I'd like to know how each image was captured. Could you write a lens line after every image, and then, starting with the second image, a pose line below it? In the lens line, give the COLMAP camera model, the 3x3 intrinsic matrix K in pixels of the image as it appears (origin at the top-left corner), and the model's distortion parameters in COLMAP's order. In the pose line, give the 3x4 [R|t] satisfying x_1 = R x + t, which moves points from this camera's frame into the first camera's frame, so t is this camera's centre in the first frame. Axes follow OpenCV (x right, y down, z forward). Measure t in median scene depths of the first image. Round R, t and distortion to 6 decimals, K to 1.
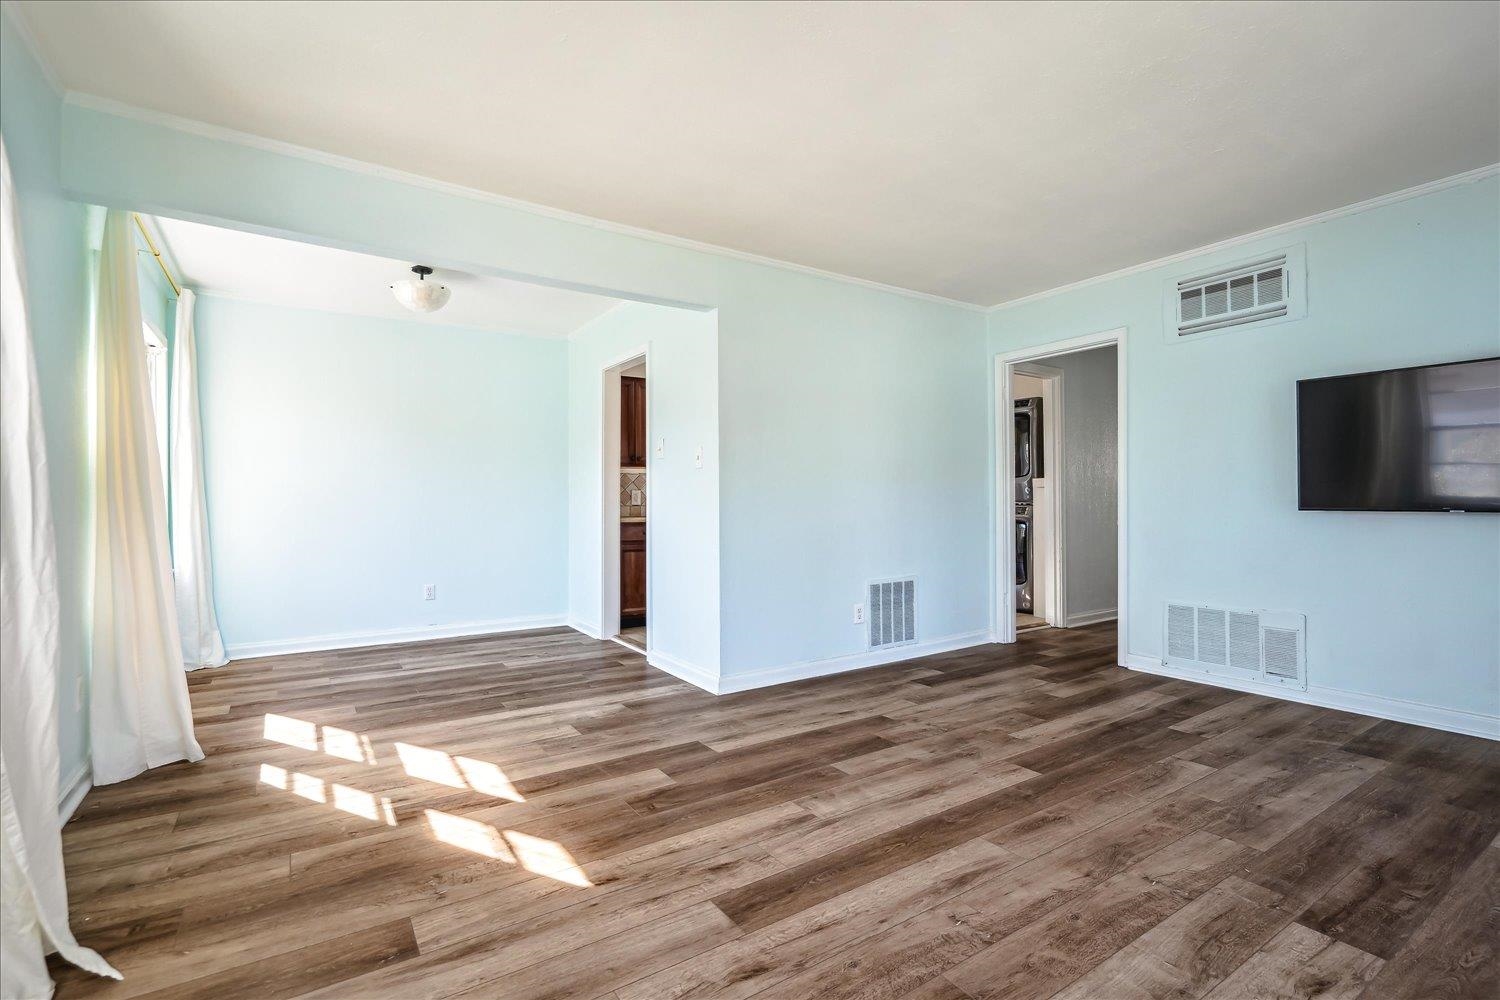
lens RADIAL K [[685.5, 0, 744.8], [0, 685.5, 491.7], [0, 0, 1]] dist [-0.004002, 0.000509]
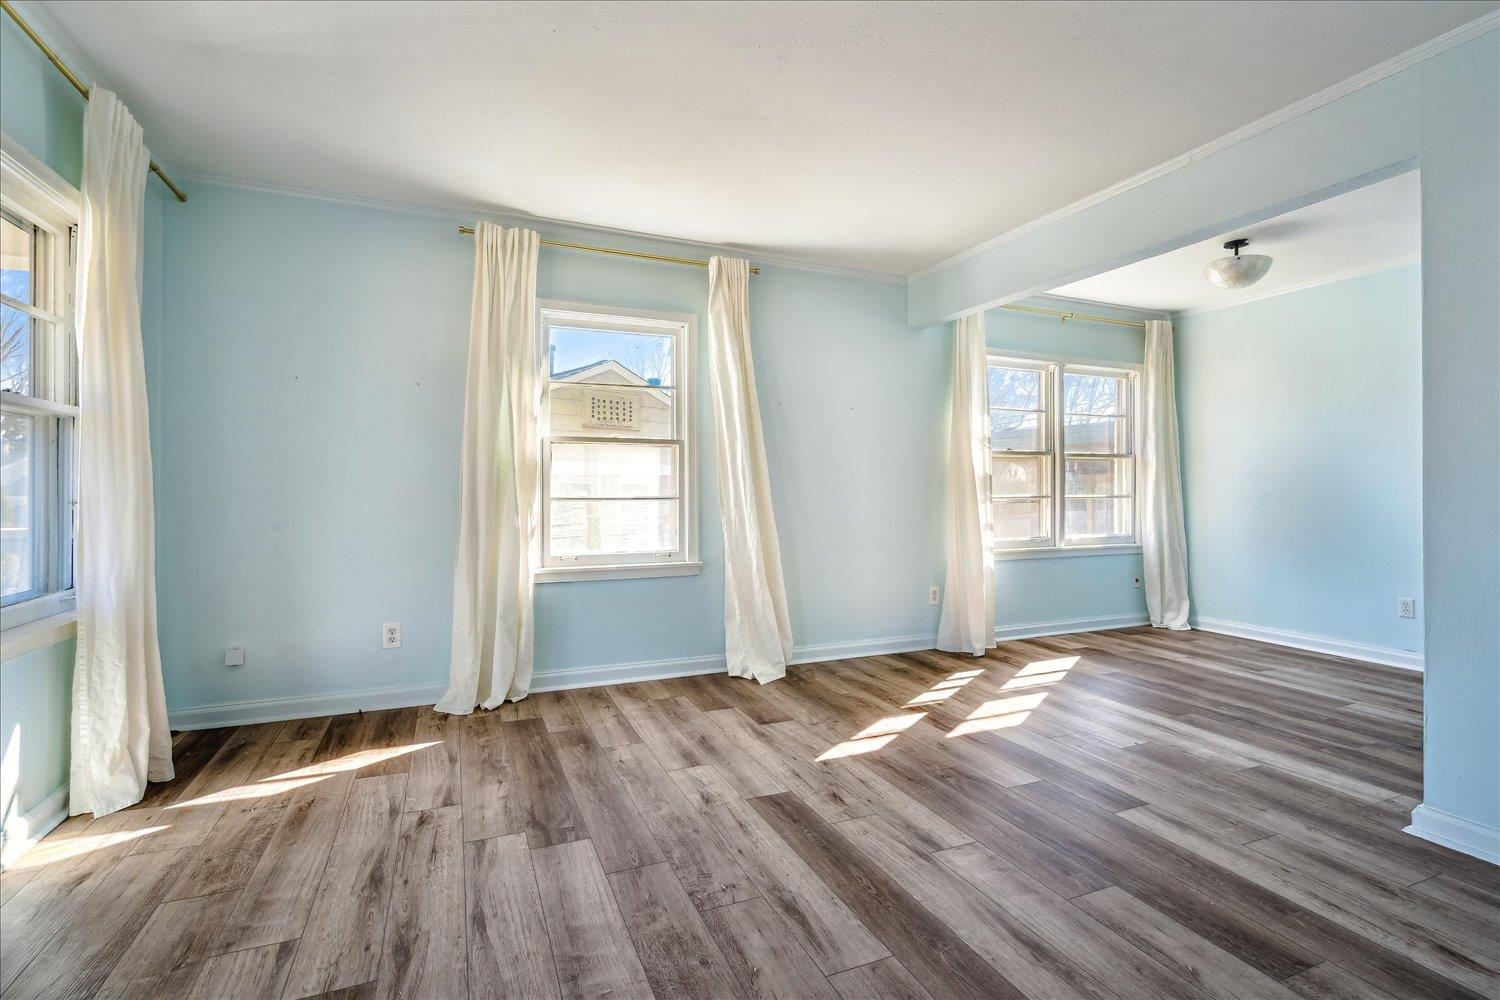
lens RADIAL K [[685.5, 0, 744.8], [0, 685.5, 491.7], [0, 0, 1]] dist [-0.004002, 0.000509]
pose [[-0.176236, 0.004838, -0.984336, 0.910407], [0.014031, 0.999899, 0.002402, 0.004521], [0.984248, -0.013387, -0.176286, 0.821502]]
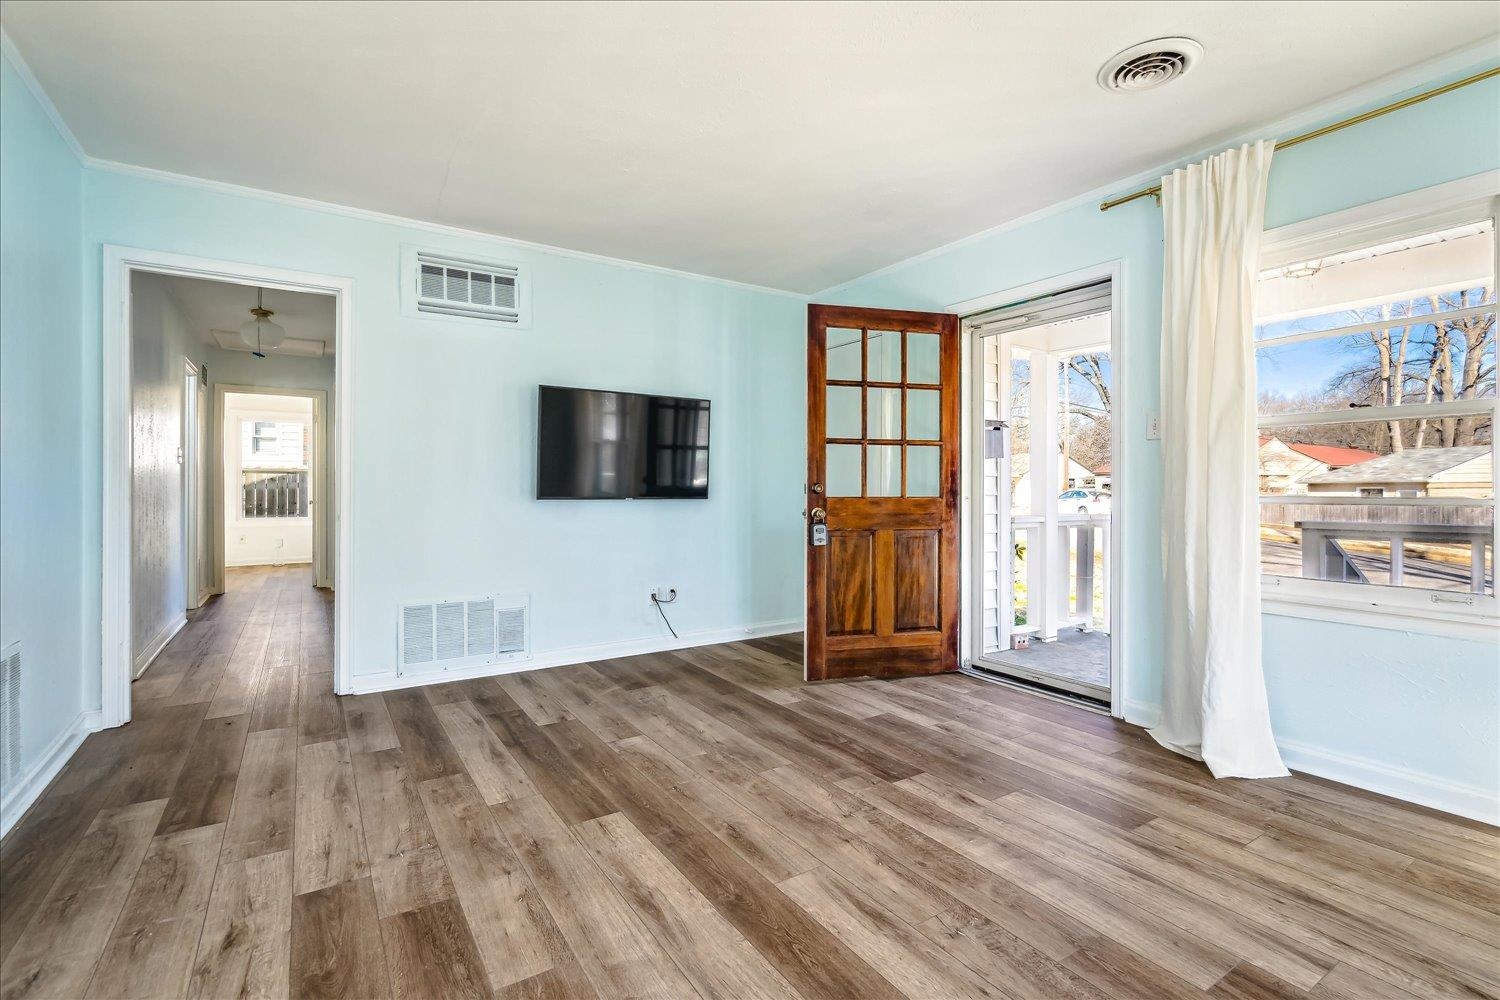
lens RADIAL K [[685.5, 0, 744.8], [0, 685.5, 491.7], [0, 0, 1]] dist [-0.004002, 0.000509]
pose [[0.007763, 0.003720, 0.999963, -0.429345], [-0.015634, 0.999871, -0.003598, 0.016133], [-0.999848, -0.015606, 0.007820, 0.869812]]
